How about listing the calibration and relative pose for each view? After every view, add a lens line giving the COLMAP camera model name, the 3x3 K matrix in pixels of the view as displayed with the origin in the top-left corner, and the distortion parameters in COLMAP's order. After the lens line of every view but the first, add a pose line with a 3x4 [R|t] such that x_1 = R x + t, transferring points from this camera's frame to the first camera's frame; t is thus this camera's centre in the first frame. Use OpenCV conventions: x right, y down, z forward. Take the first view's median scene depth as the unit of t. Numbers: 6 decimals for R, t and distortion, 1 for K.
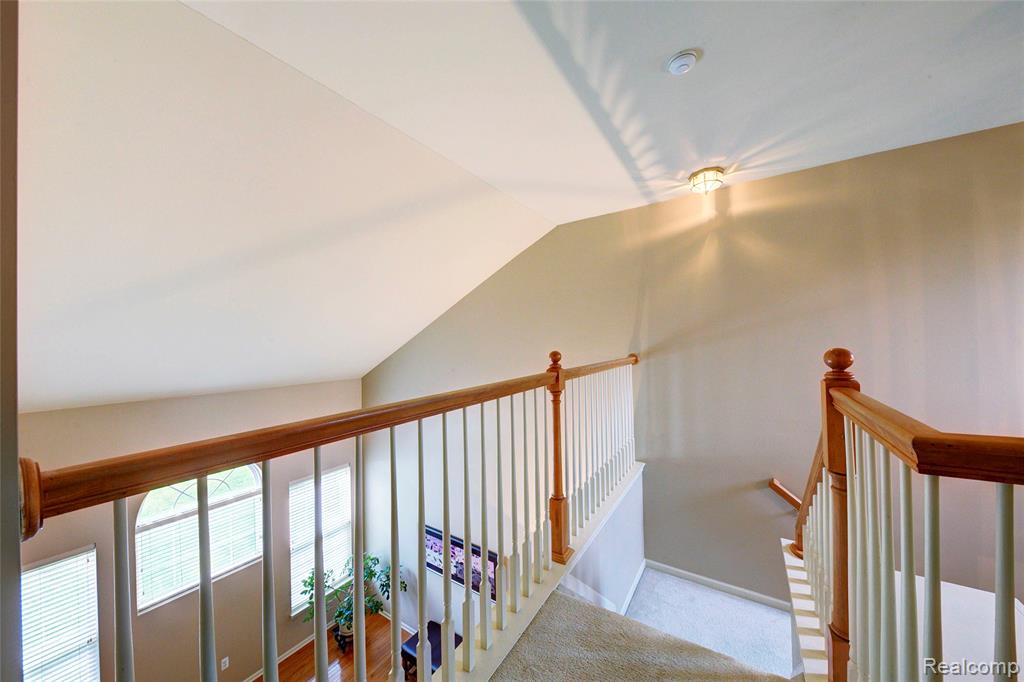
lens RADIAL K [[349.1, 0, 515.6], [0, 349.1, 340.8], [0, 0, 1]] dist [0.002875, -0.003328]
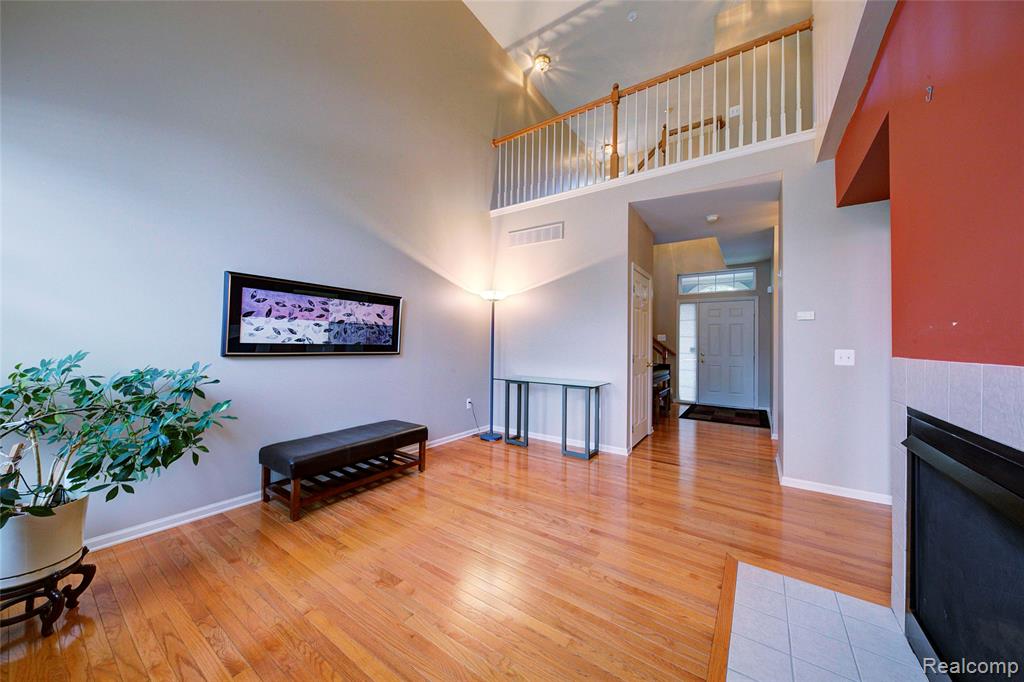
lens RADIAL K [[349.1, 0, 513.5], [0, 349.1, 341.3], [0, 0, 1]] dist [0.002875, -0.003328]
pose [[0.027627, 0.024389, 0.999321, -0.777226], [-0.021714, 0.999481, -0.023793, 0.647554], [-0.999382, -0.021042, 0.028143, 0.612000]]
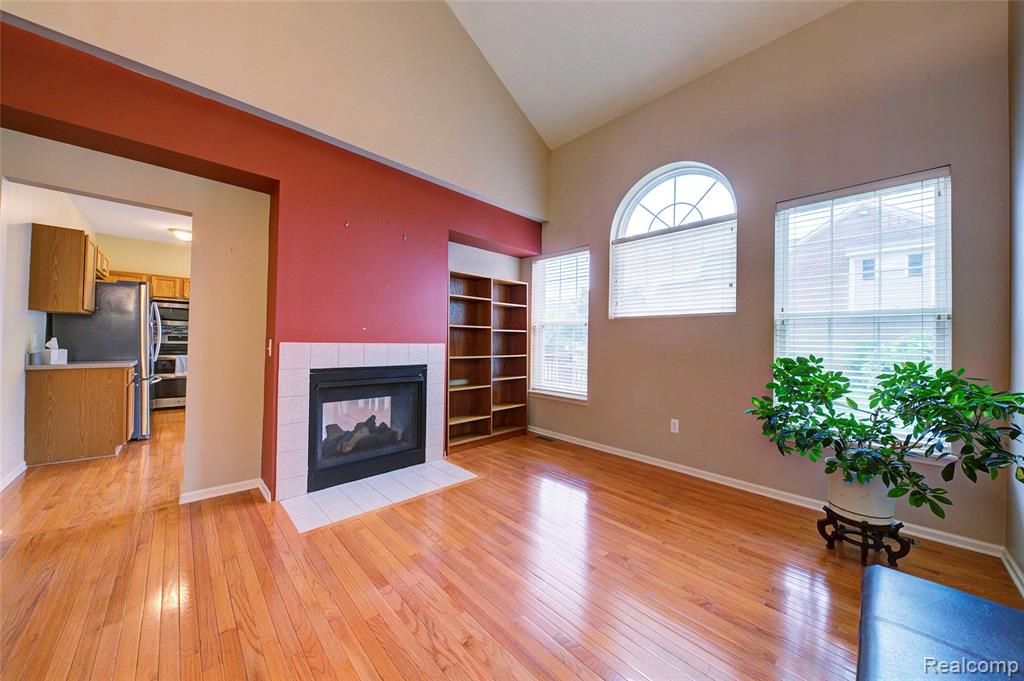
lens RADIAL K [[349.1, 0, 515.3], [0, 349.1, 339.3], [0, 0, 1]] dist [0.002875, -0.003328]
pose [[-0.227660, 0.001815, -0.973739, 0.013669], [-0.004663, 0.999985, 0.002954, 0.637137], [0.973729, 0.005213, -0.227649, 0.721448]]
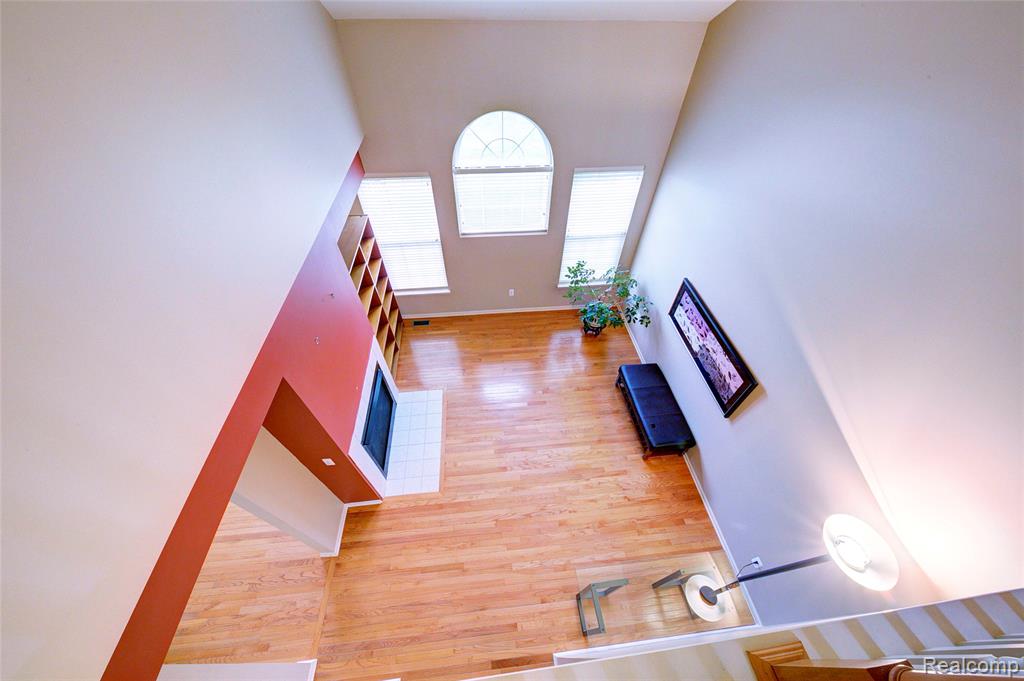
lens RADIAL K [[349.1, 0, 513.7], [0, 349.1, 336.0], [0, 0, 1]] dist [0.002875, -0.003328]
pose [[0.624492, 0.595412, -0.505464, -0.046321], [-0.017236, 0.657524, 0.753236, 0.022274], [0.780841, -0.461678, 0.420881, 0.317489]]
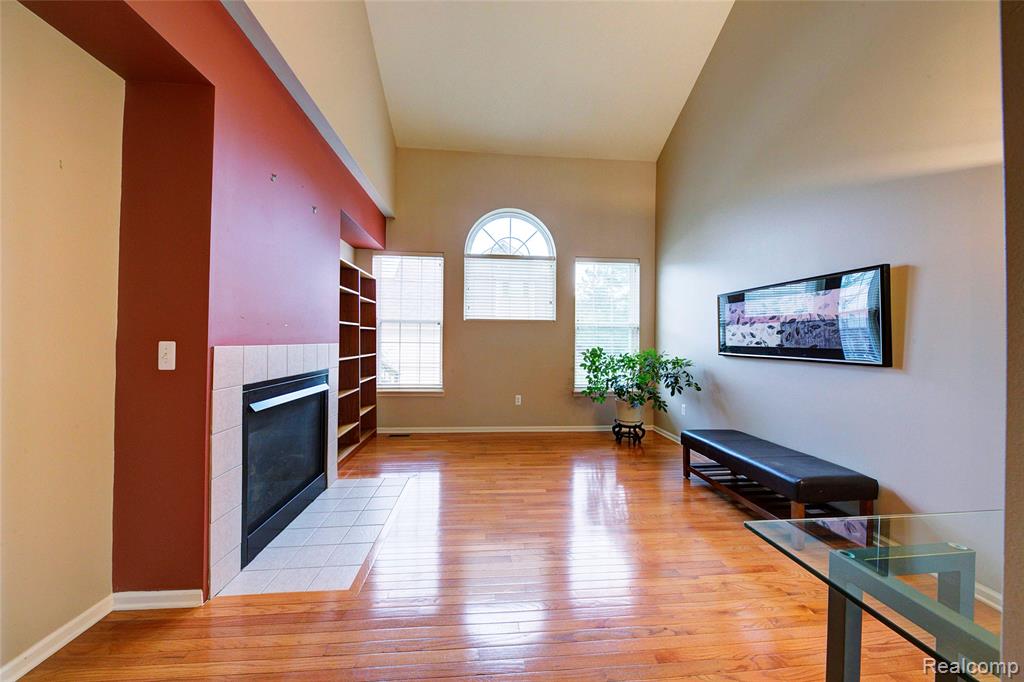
lens RADIAL K [[349.1, 0, 513.4], [0, 349.1, 339.5], [0, 0, 1]] dist [0.002875, -0.003328]
pose [[0.614581, 0.018075, -0.788647, 0.016269], [-0.012076, 0.999836, 0.013505, 0.629985], [0.788762, 0.001224, 0.614698, 0.271625]]
